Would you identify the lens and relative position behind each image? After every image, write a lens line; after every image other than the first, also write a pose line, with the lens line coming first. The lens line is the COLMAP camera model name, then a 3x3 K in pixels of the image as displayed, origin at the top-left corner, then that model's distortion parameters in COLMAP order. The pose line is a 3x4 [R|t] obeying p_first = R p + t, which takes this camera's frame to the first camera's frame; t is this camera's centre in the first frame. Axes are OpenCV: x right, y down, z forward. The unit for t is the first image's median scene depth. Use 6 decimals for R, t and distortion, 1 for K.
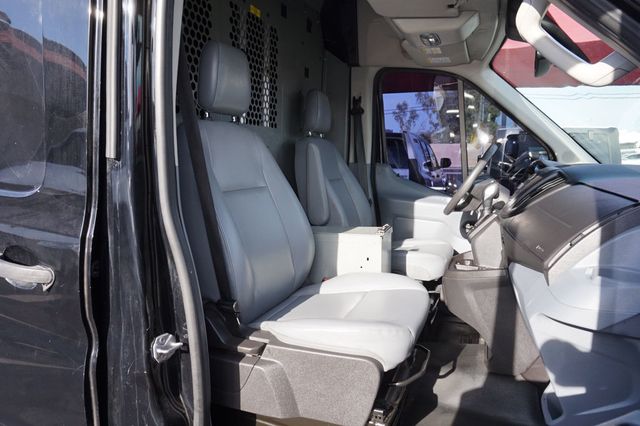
lens RADIAL K [[434.6, 0, 320.7], [0, 434.6, 212.1], [0, 0, 1]] dist [-0.025471, 0.004488]
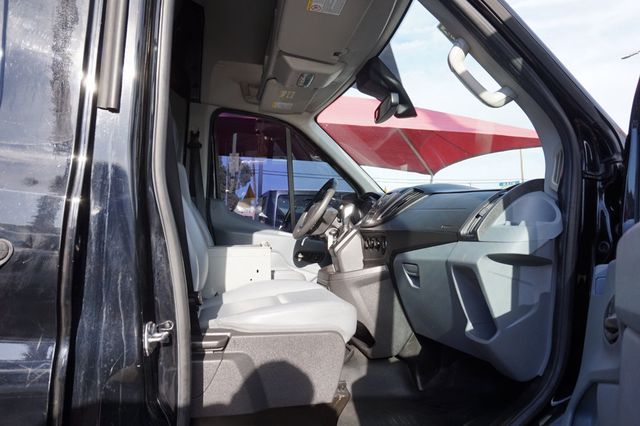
lens RADIAL K [[434.6, 0, 321.9], [0, 434.6, 211.8], [0, 0, 1]] dist [-0.025471, 0.004488]
pose [[0.832412, 0.037427, 0.552891, -0.389511], [0.053490, 0.987631, -0.147388, 0.148517], [-0.551569, 0.152262, 0.820115, 0.062879]]
